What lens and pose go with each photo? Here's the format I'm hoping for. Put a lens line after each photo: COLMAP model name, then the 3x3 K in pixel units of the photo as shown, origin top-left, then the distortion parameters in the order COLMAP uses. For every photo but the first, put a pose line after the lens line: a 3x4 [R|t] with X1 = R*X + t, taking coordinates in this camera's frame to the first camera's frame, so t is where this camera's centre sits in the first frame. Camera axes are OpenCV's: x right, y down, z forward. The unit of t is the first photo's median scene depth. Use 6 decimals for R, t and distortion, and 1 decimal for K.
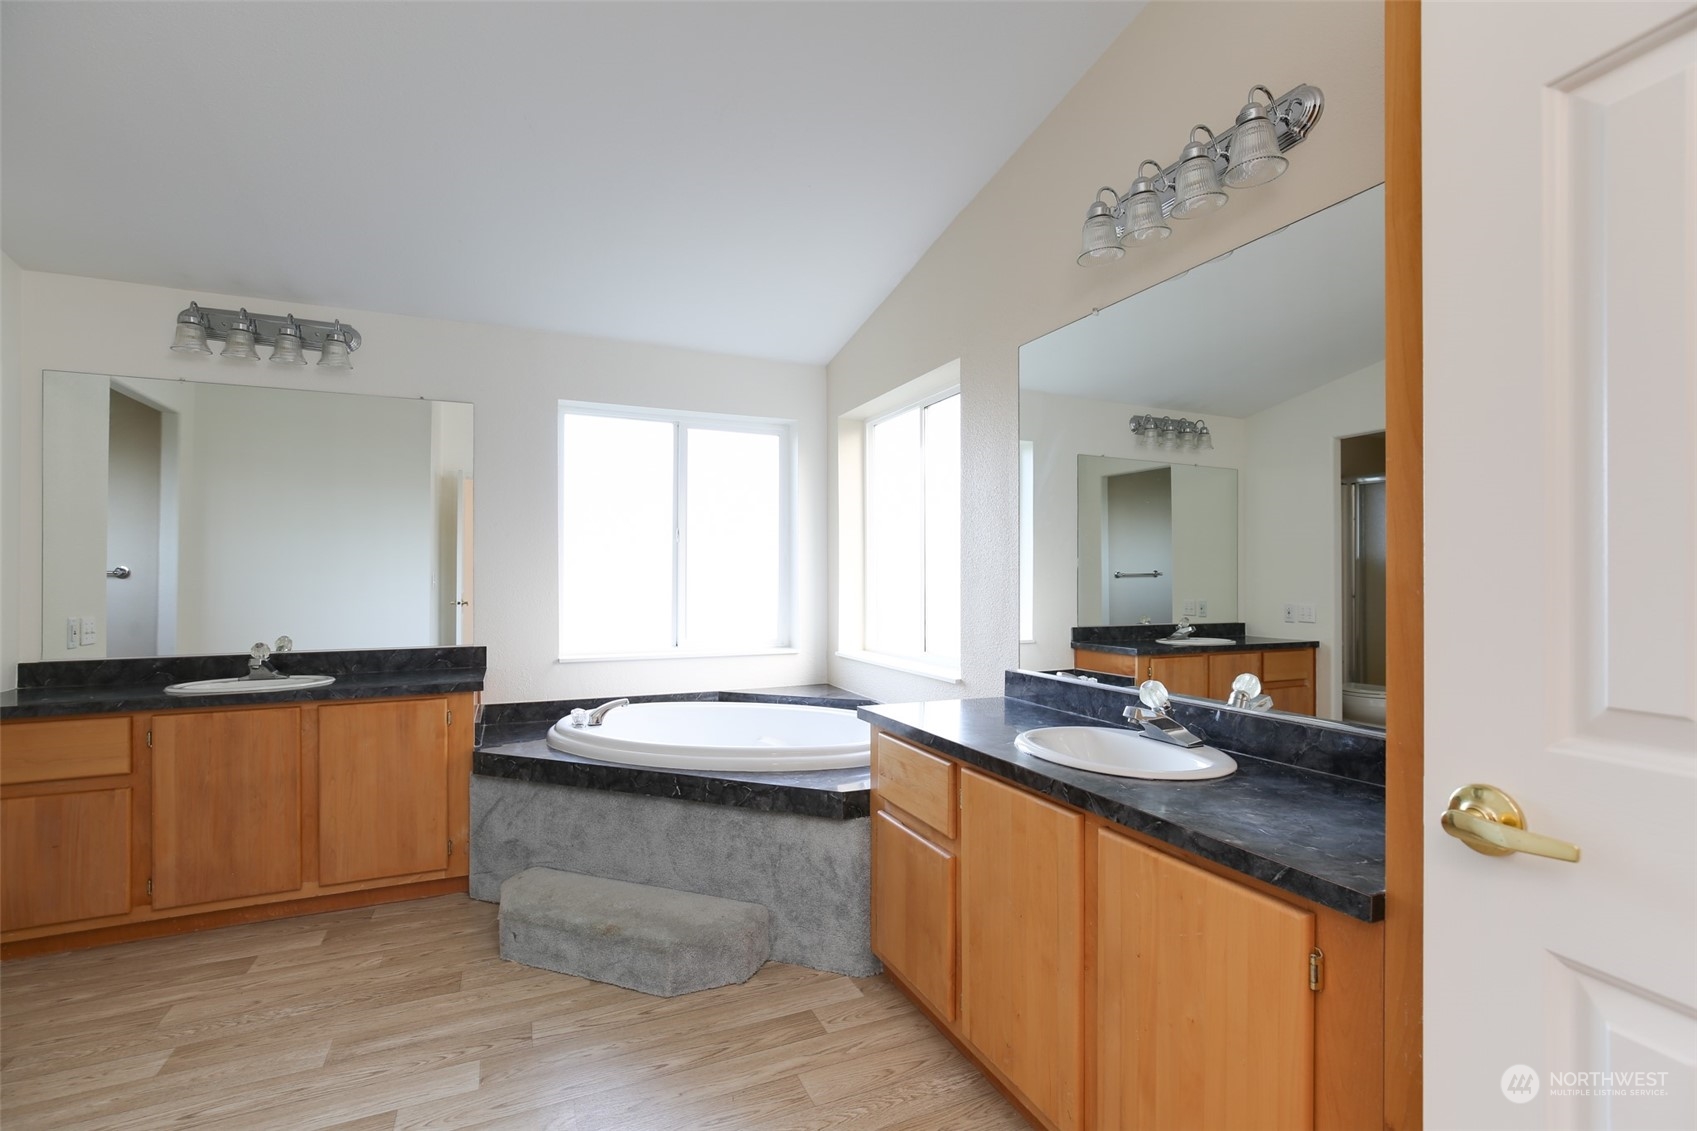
lens RADIAL K [[772.6, 0, 861.3], [0, 772.6, 568.6], [0, 0, 1]] dist [-0.012138, 0.000601]
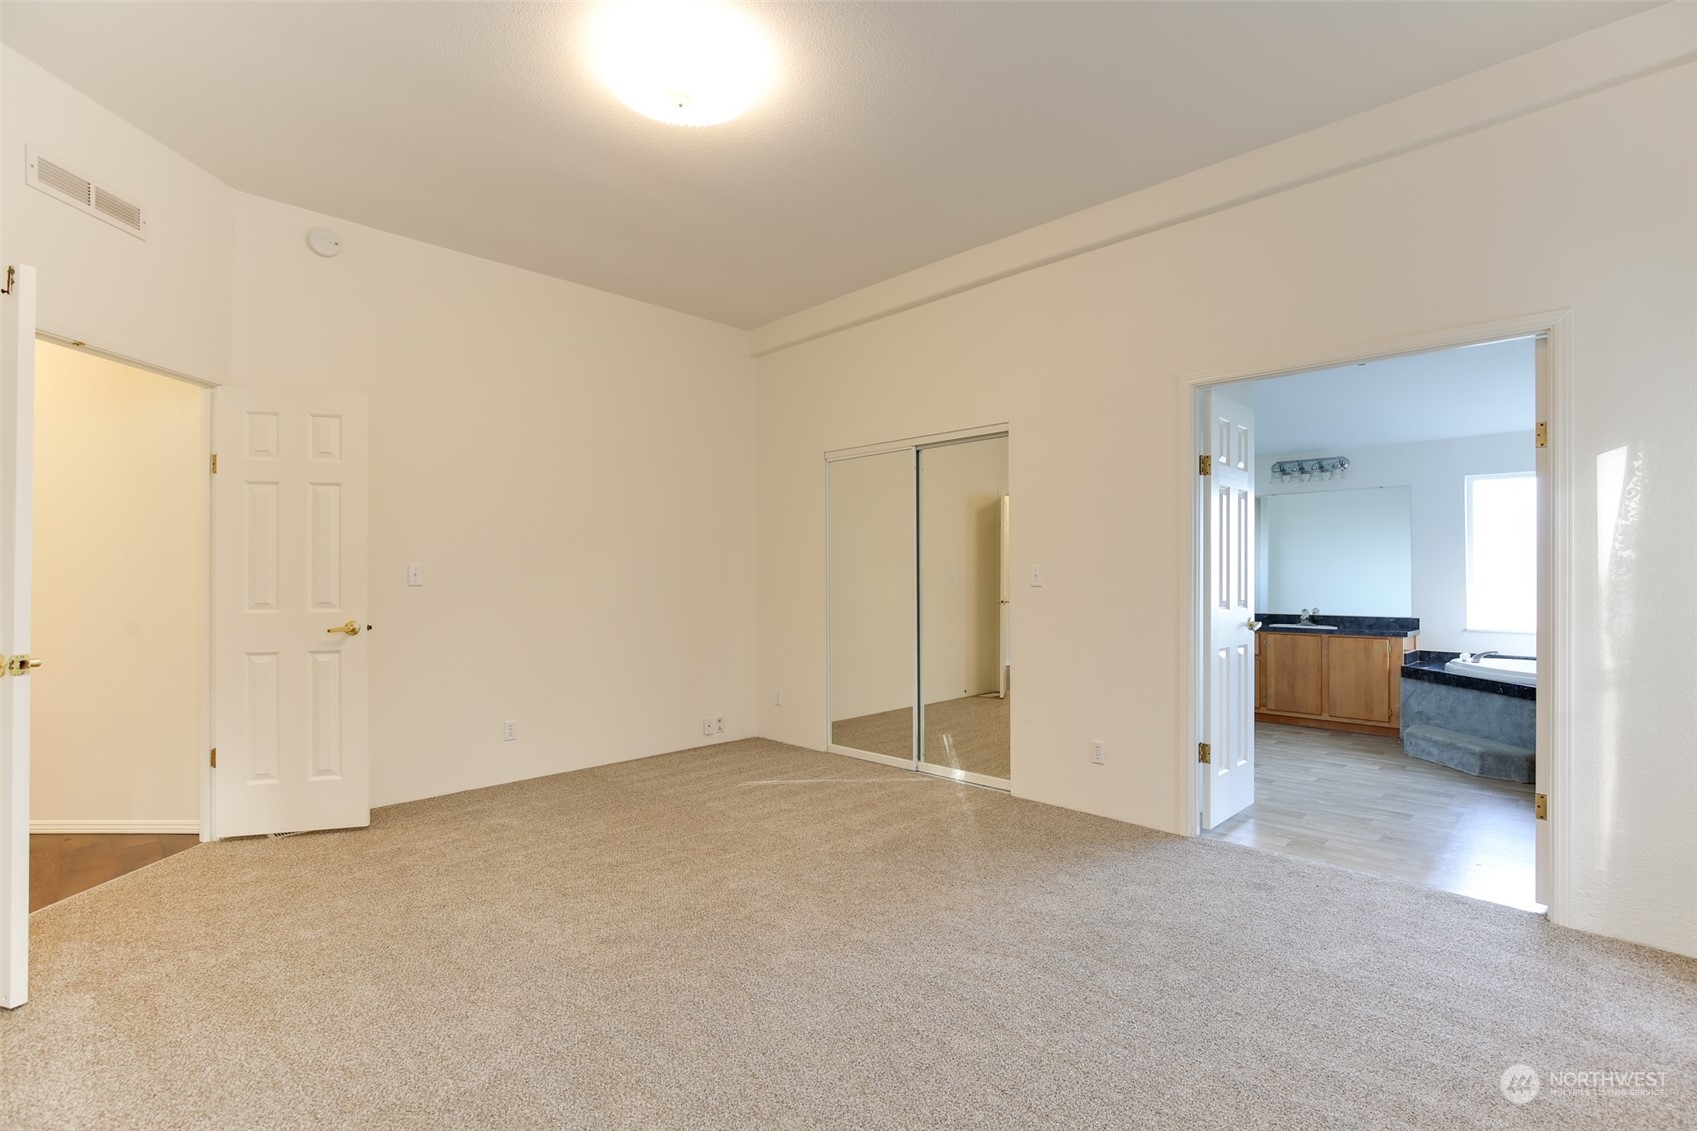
lens RADIAL K [[772.6, 0, 863.8], [0, 772.6, 572.7], [0, 0, 1]] dist [-0.012138, 0.000601]
pose [[0.374634, -0.005531, -0.927156, 0.851574], [0.002981, 0.999984, -0.004761, -0.000586], [0.927168, -0.000980, 0.374645, -1.079781]]
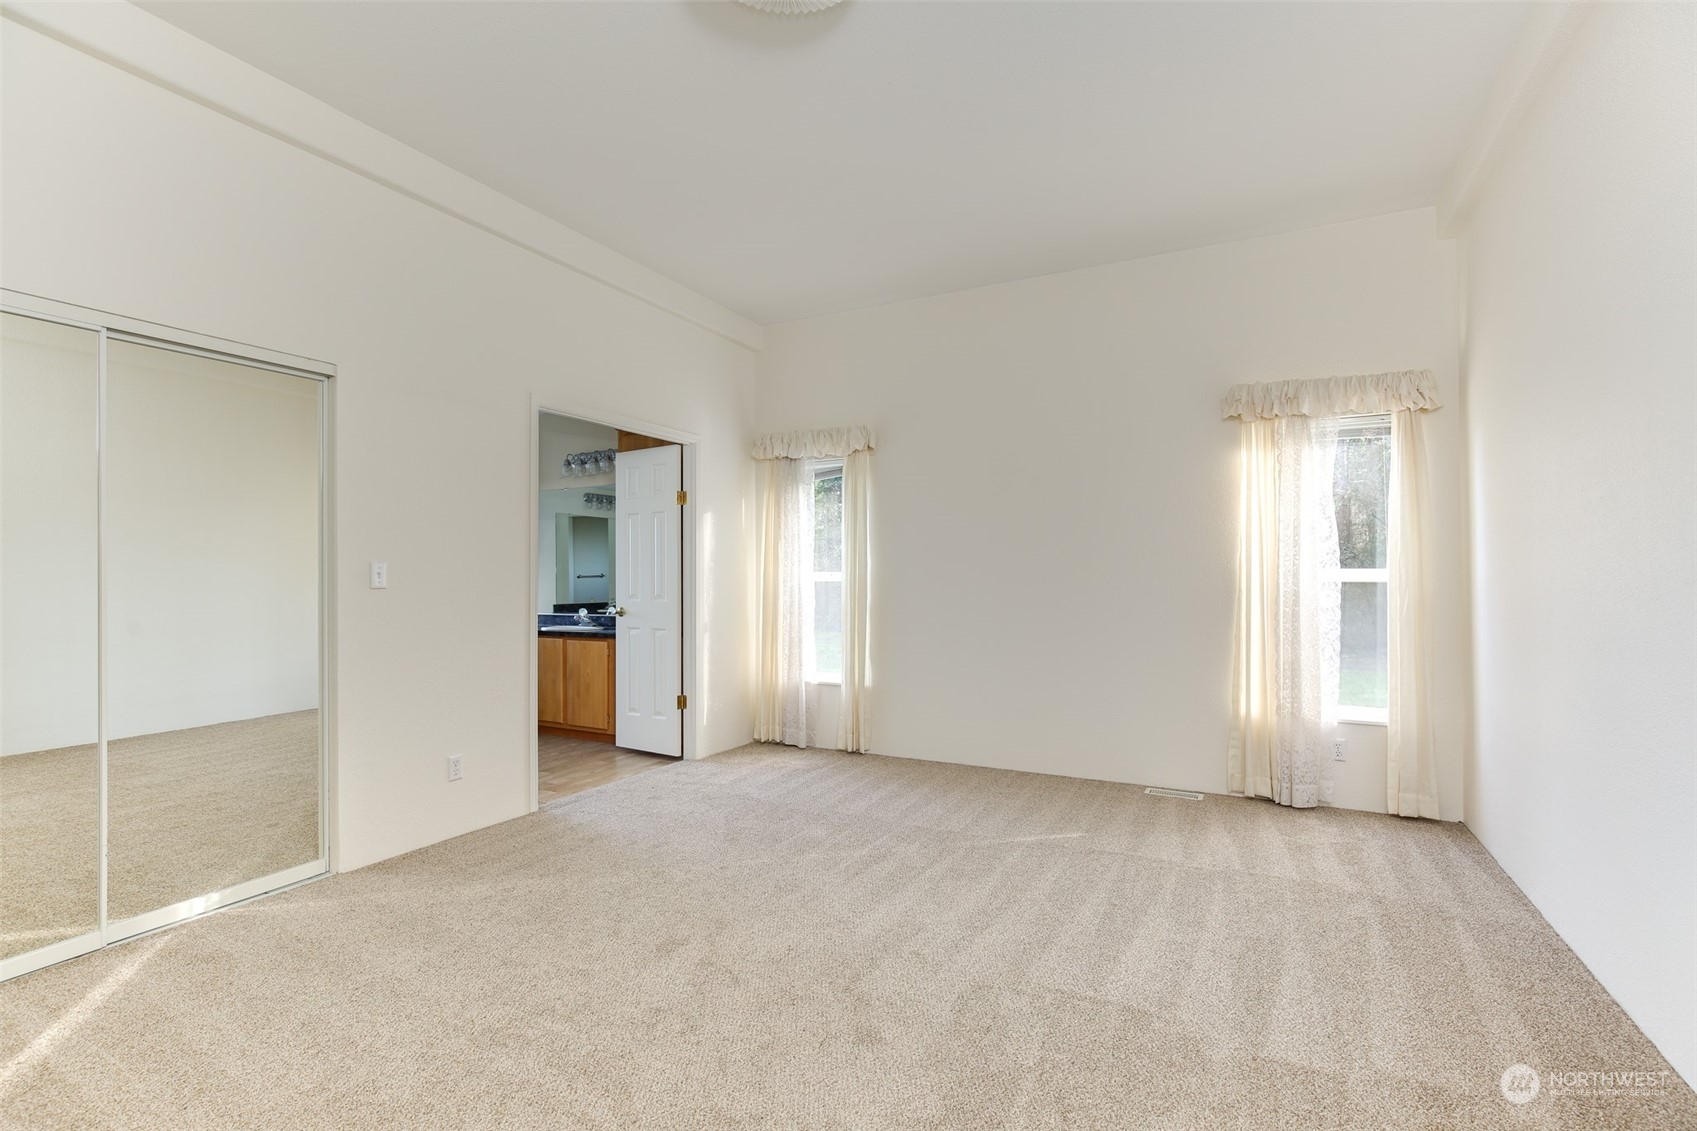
lens RADIAL K [[772.6, 0, 847.2], [0, 772.6, 568.8], [0, 0, 1]] dist [-0.012138, 0.000601]
pose [[0.798896, -0.003408, 0.601459, -0.483091], [0.003436, 0.999993, 0.001102, -0.017818], [-0.601459, 0.001186, 0.798903, -1.588361]]
